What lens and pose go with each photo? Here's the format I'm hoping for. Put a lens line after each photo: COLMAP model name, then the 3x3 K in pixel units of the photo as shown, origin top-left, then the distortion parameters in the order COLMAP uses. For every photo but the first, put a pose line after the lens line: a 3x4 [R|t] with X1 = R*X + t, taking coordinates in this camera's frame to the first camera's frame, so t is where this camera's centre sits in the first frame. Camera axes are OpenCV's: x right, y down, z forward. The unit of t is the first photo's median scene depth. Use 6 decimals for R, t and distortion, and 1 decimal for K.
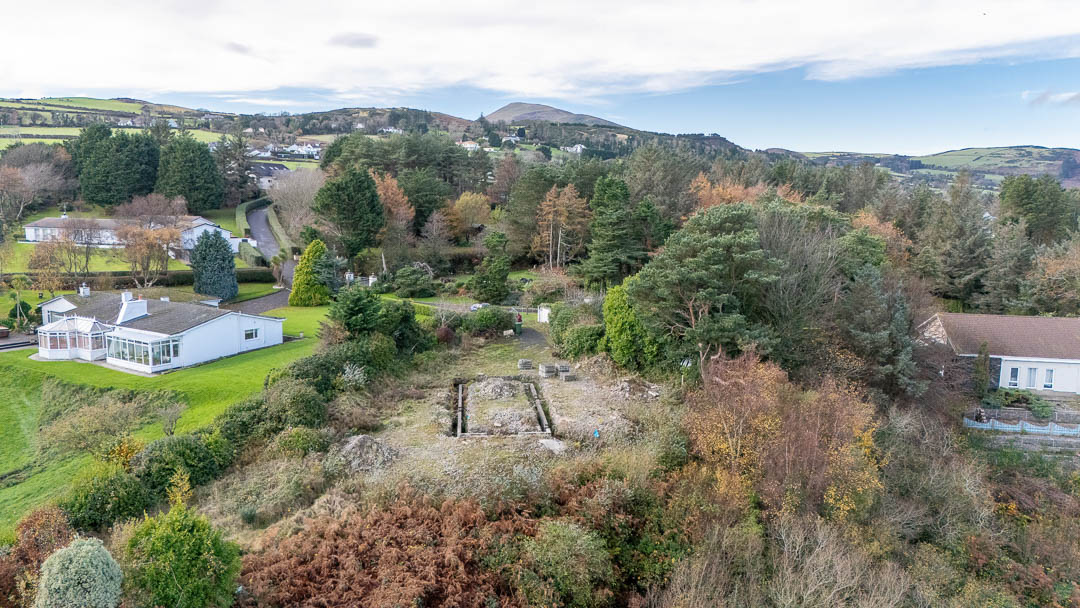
lens RADIAL K [[762.2, 0, 540.0], [0, 762.2, 304.0], [0, 0, 1]] dist [-0.002314, -0.000895]
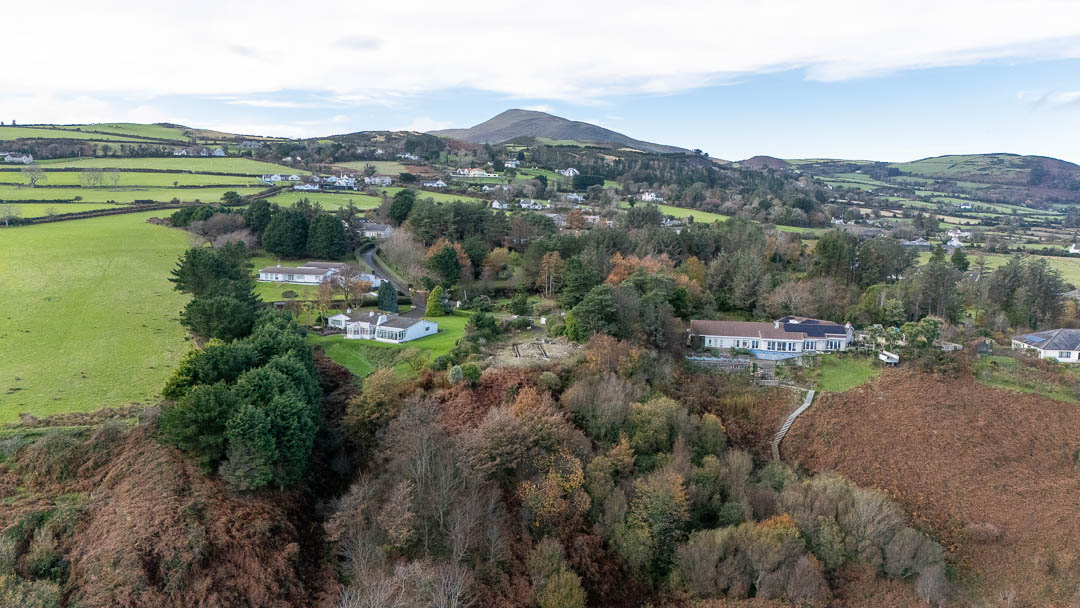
lens RADIAL K [[762.2, 0, 540.0], [0, 762.2, 304.0], [0, 0, 1]] dist [-0.002314, -0.000895]
pose [[0.999987, -0.002999, 0.004044, -0.008704], [0.003002, 0.999995, -0.000661, -0.021236], [-0.004042, 0.000673, 0.999992, -0.818329]]
